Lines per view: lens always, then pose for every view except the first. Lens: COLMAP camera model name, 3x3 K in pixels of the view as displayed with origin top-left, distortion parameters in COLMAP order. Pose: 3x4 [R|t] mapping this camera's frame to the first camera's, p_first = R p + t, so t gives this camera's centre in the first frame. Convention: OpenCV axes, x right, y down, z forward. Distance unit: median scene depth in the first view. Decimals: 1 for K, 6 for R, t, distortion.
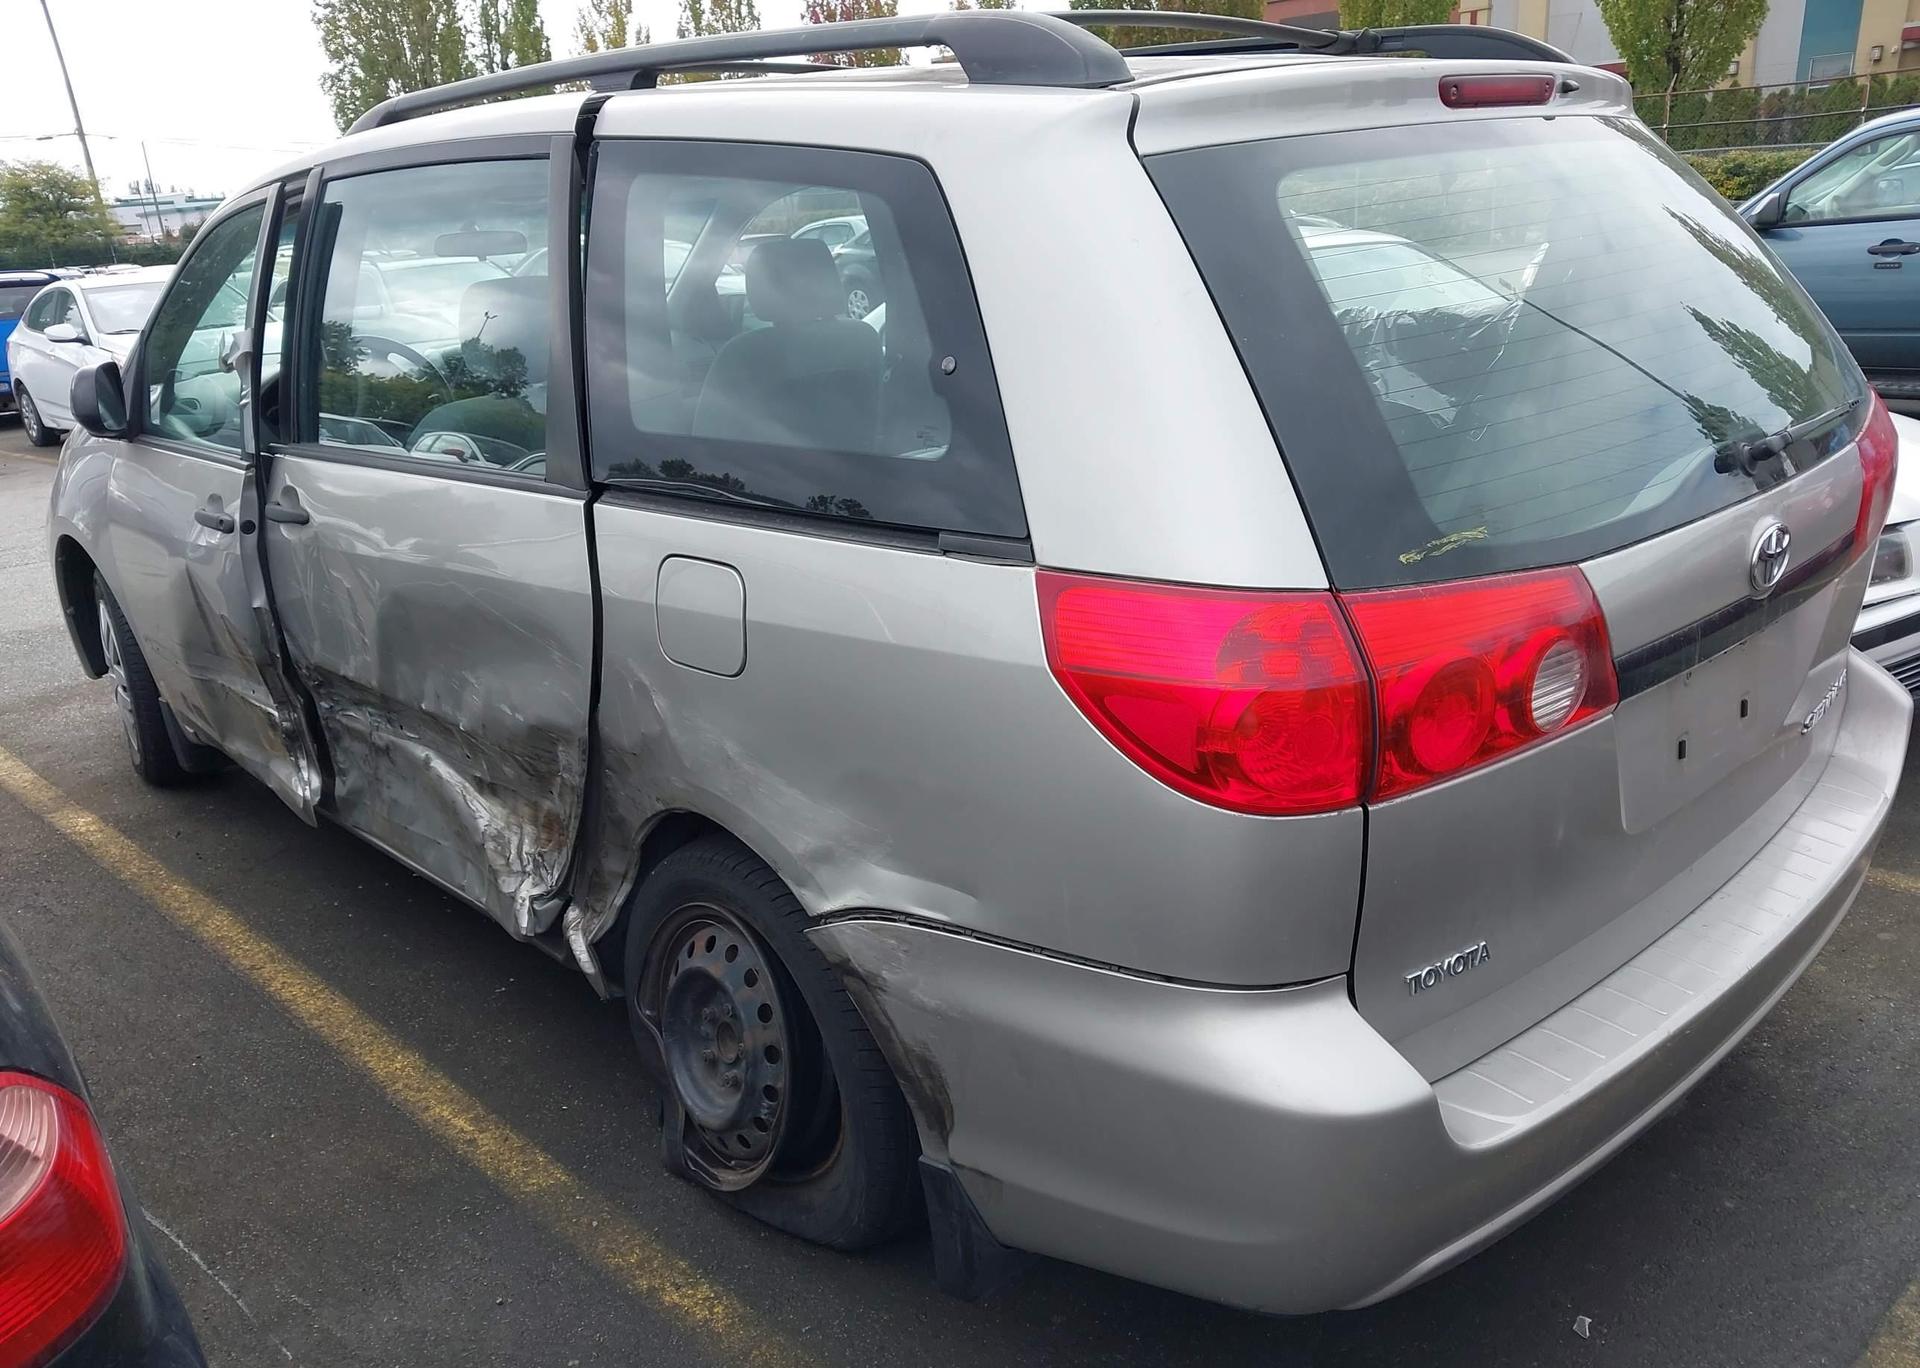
lens RADIAL K [[1528.0, 0, 963.8], [0, 1528.0, 674.7], [0, 0, 1]] dist [0.020087, -0.017519]
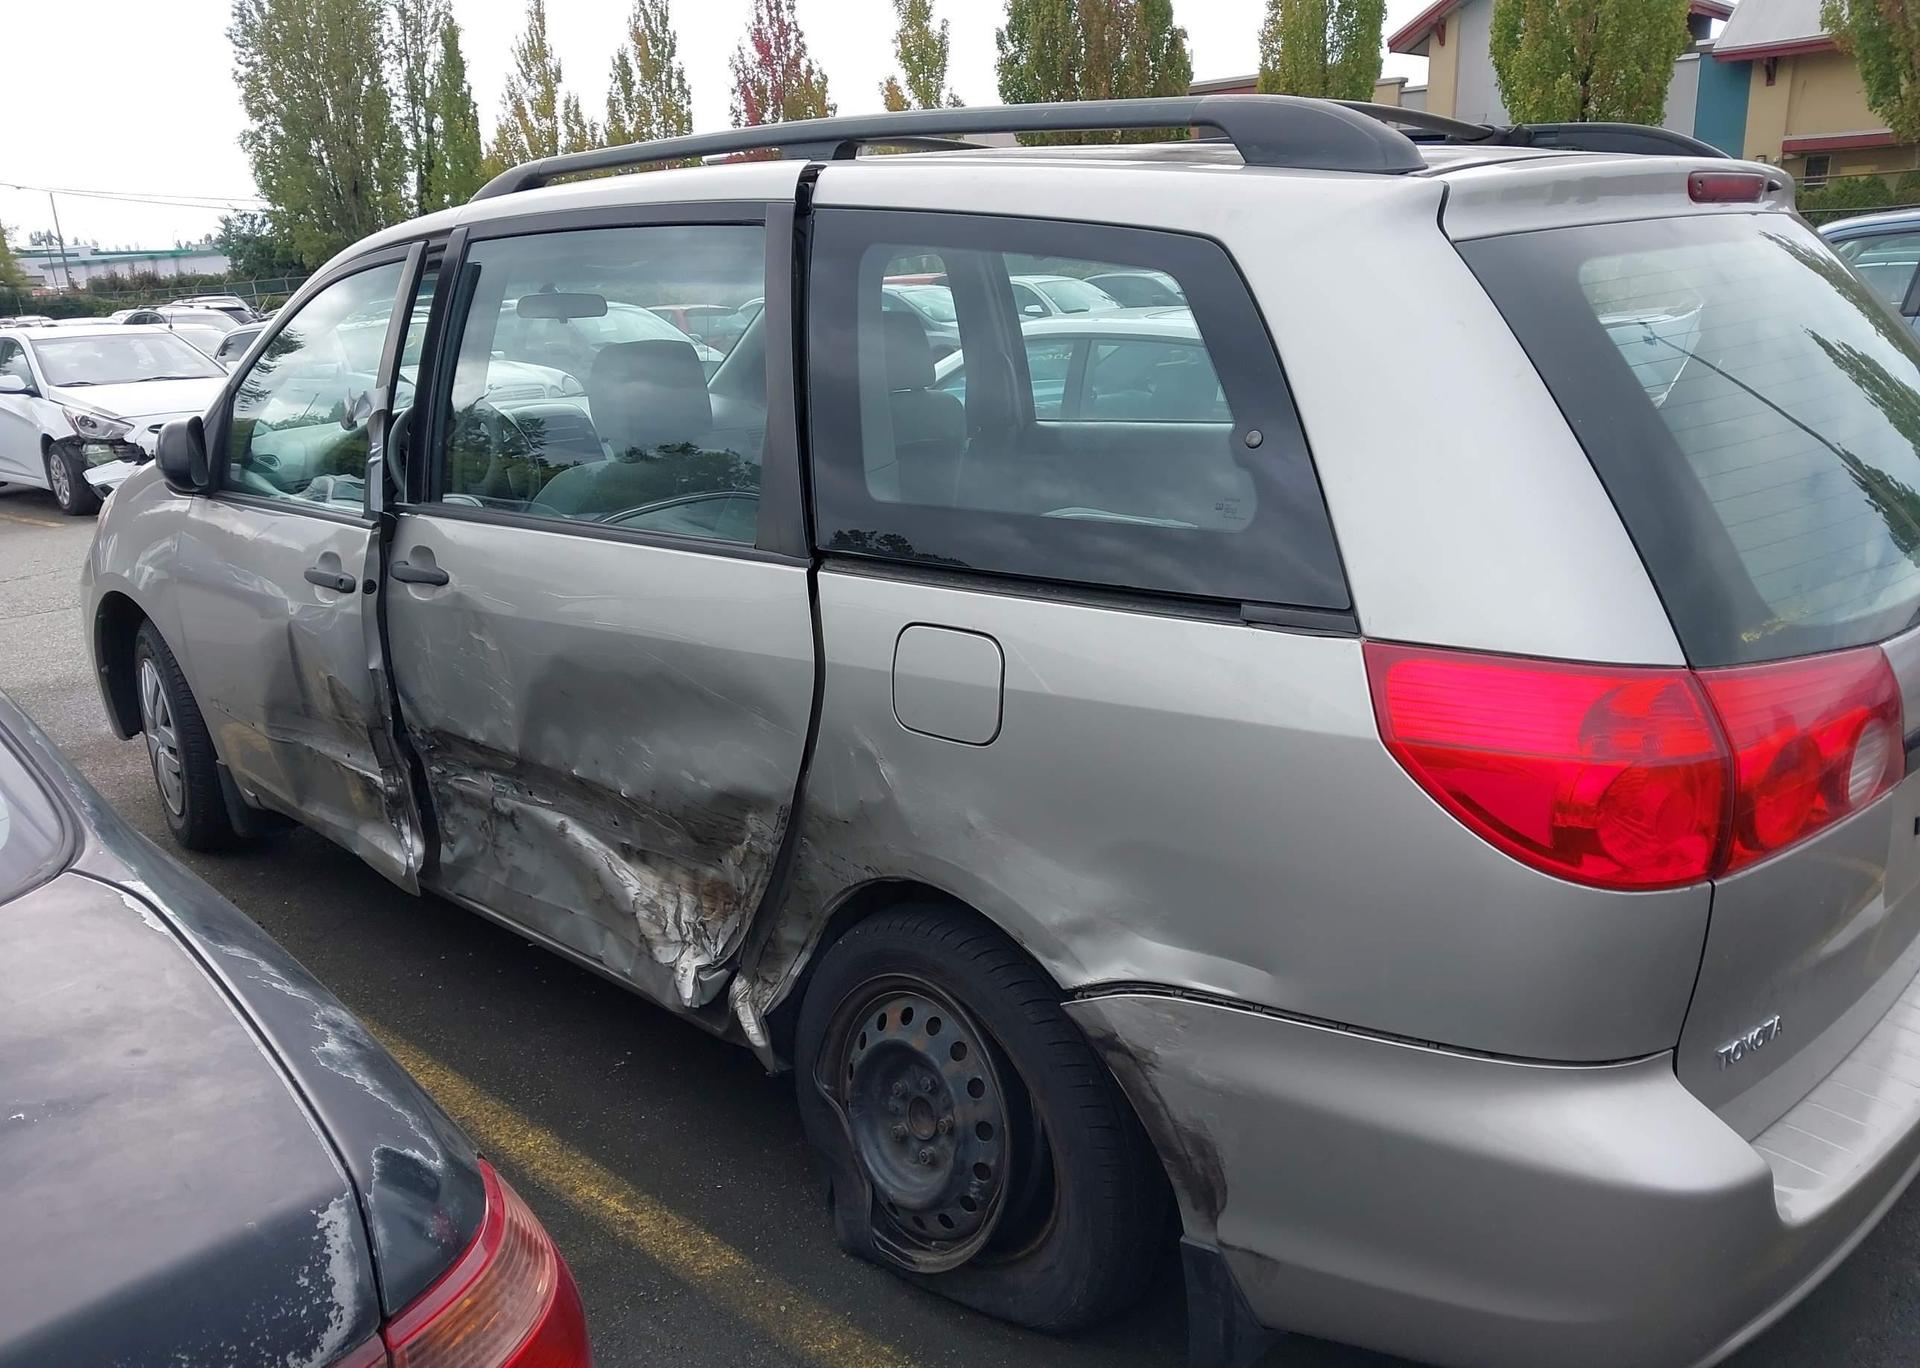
lens RADIAL K [[1528.0, 0, 972.1], [0, 1528.0, 670.6], [0, 0, 1]] dist [0.020087, -0.017519]
pose [[0.998381, 0.013255, 0.055318, -0.190261], [-0.010592, 0.998783, -0.048161, 0.000760], [-0.055889, 0.047497, 0.997307, 0.007951]]
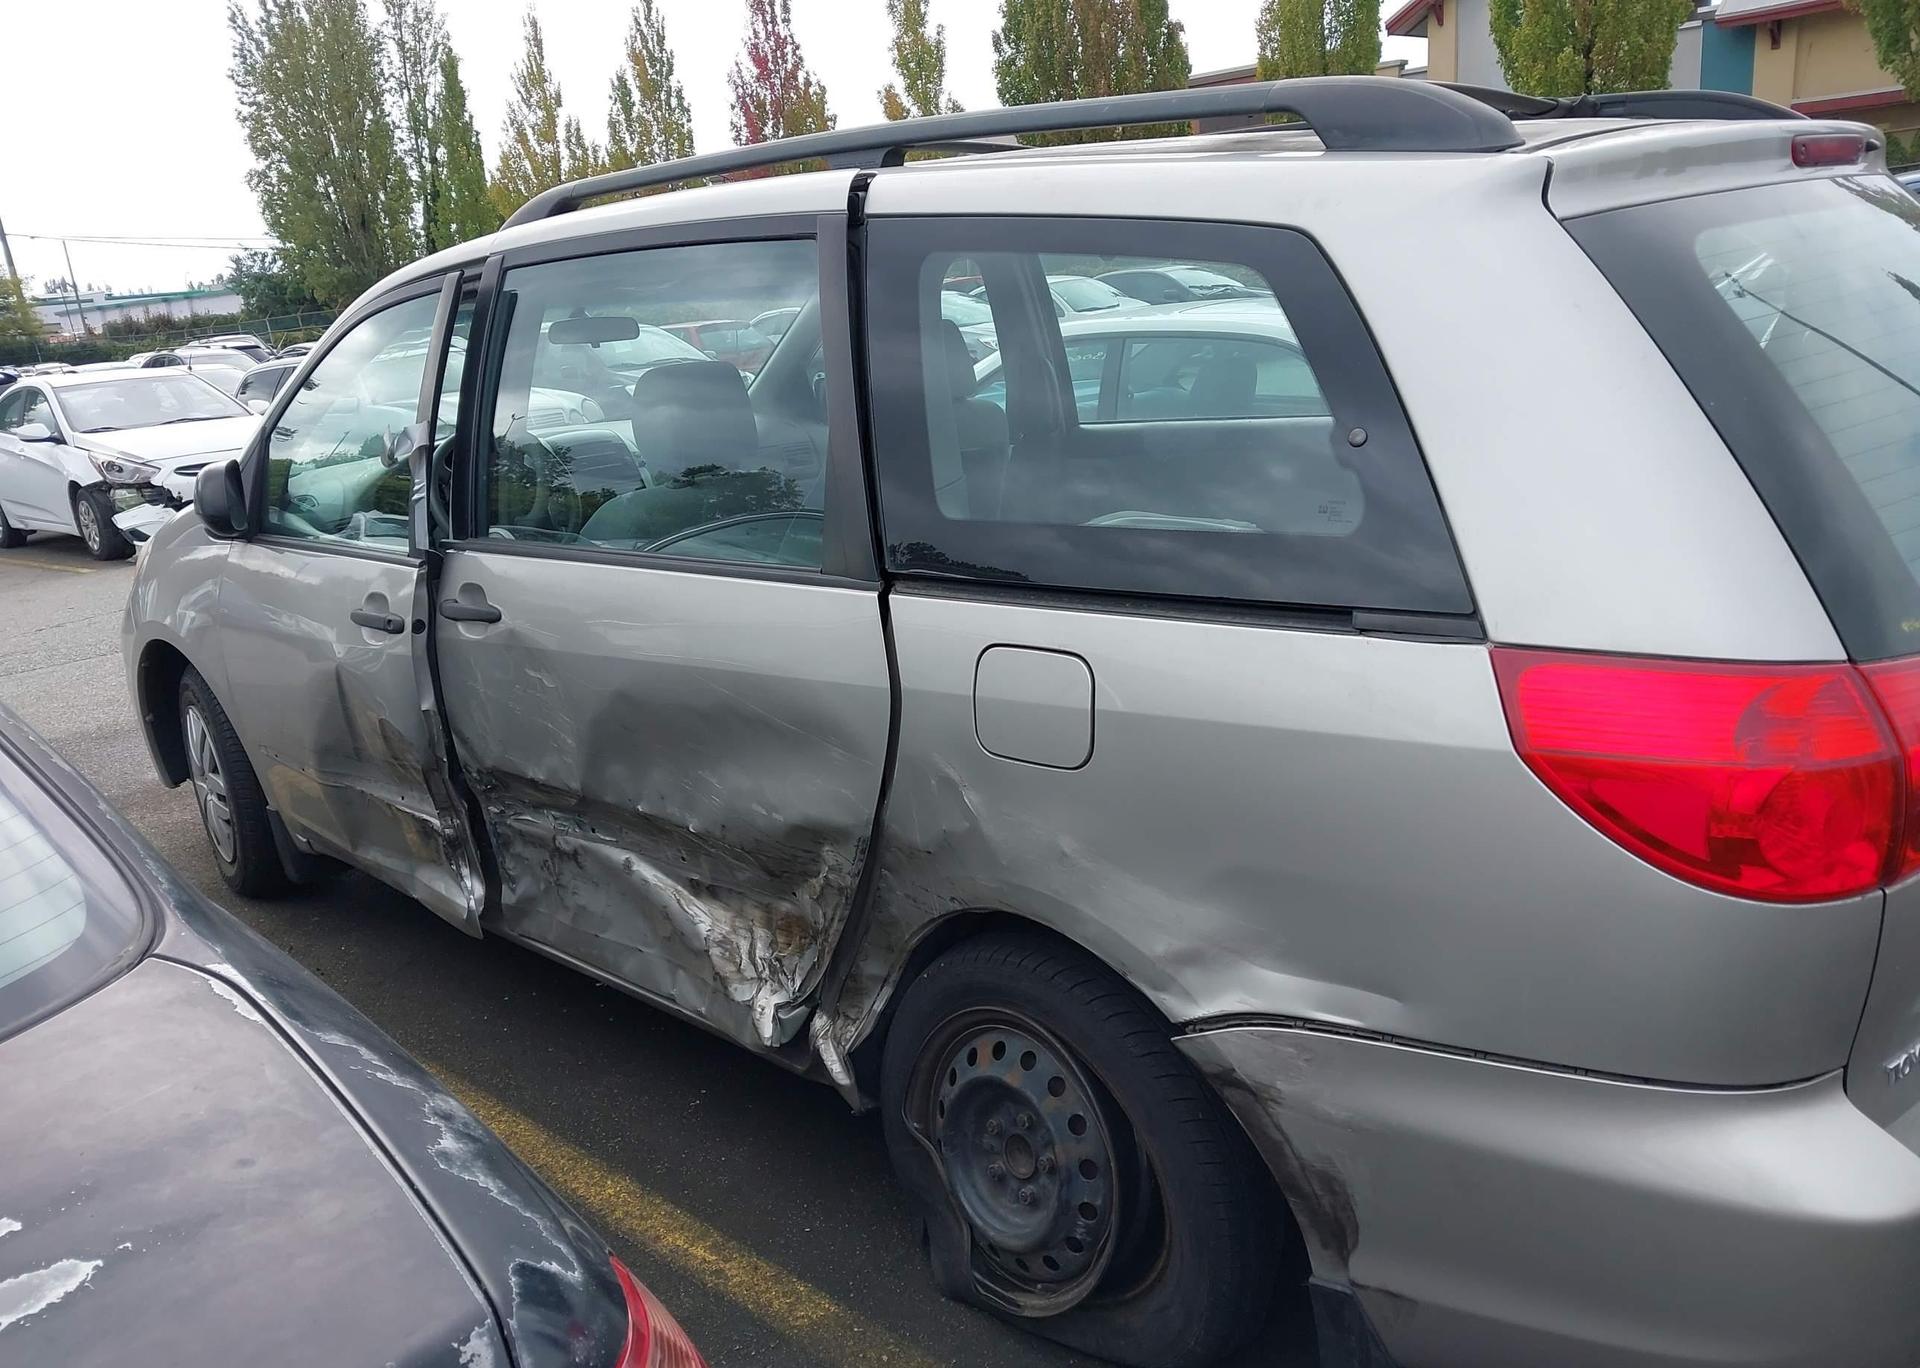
lens RADIAL K [[1528.0, 0, 971.0], [0, 1528.0, 672.9], [0, 0, 1]] dist [0.020087, -0.017519]
pose [[0.998782, -0.030134, 0.039061, -0.223819], [0.032040, 0.998278, -0.049129, -0.012437], [-0.037514, 0.050320, 0.998028, 0.046253]]
